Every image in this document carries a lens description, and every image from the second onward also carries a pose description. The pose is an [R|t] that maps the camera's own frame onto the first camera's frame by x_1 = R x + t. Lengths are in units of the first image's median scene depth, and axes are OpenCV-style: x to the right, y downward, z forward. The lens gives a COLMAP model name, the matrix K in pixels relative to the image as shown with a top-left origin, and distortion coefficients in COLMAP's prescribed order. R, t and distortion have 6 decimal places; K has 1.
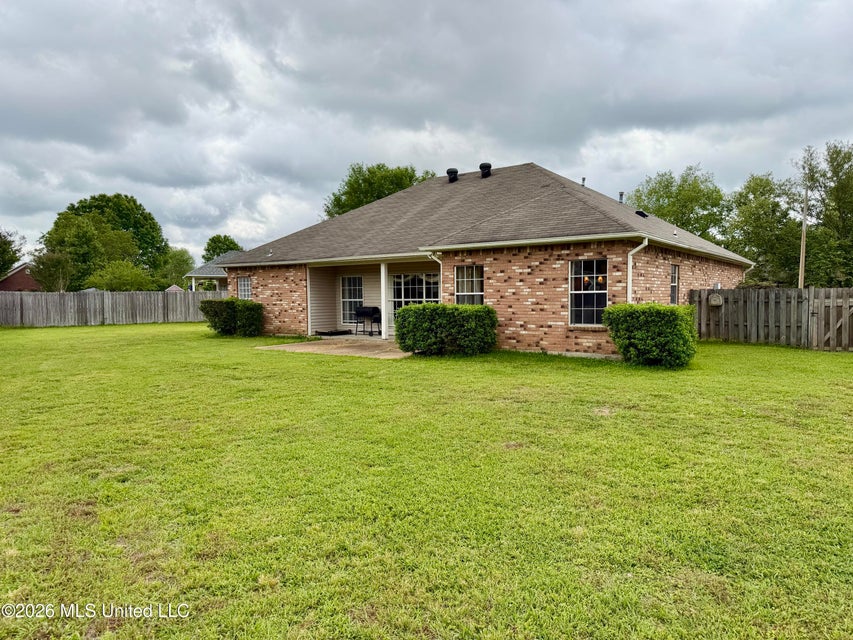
lens RADIAL K [[609.3, 0, 426.5], [0, 609.3, 320.0], [0, 0, 1]] dist [0.205405, -0.460947]
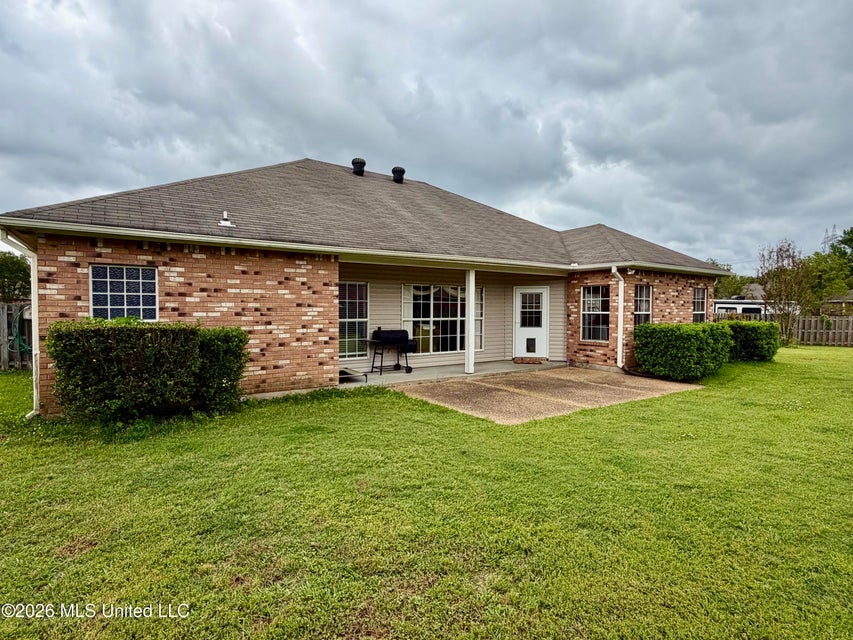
lens RADIAL K [[450.9, 0, 426.5], [0, 450.9, 320.0], [0, 0, 1]] dist [-0.000393, -0.000219]
pose [[0.323712, -0.008151, 0.946121, -0.754830], [0.034504, 0.999399, -0.003196, -0.041227], [-0.945526, 0.033679, 0.323798, 1.095555]]
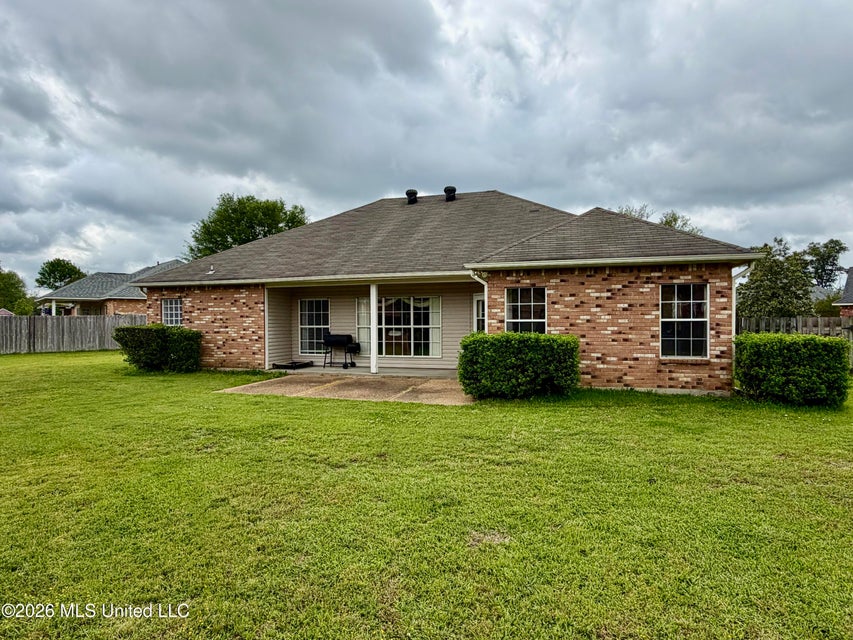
lens RADIAL K [[512.1, 0, 426.5], [0, 512.1, 320.0], [0, 0, 1]] dist [0.016826, 0.000789]
pose [[0.948441, 0.005590, 0.316904, -0.285279], [0.007848, 0.999124, -0.041112, -0.015859], [-0.316856, 0.041479, 0.947566, 0.368951]]
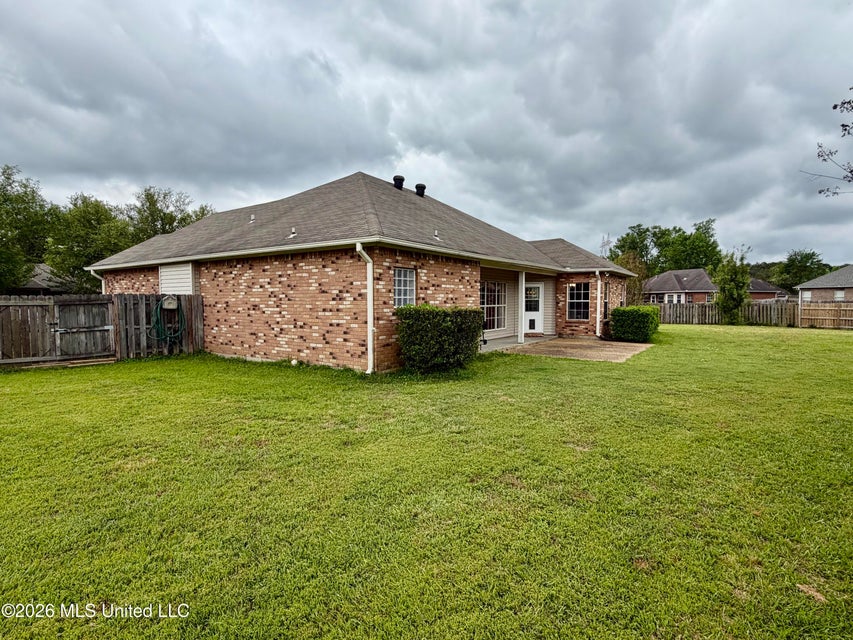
lens RADIAL K [[450.9, 0, 426.5], [0, 450.9, 320.0], [0, 0, 1]] dist [-0.000393, -0.000219]
pose [[-0.041258, -0.031194, 0.998661, -1.062698], [0.044621, 0.998458, 0.033031, -0.052715], [-0.998152, 0.045924, -0.039803, 1.501638]]
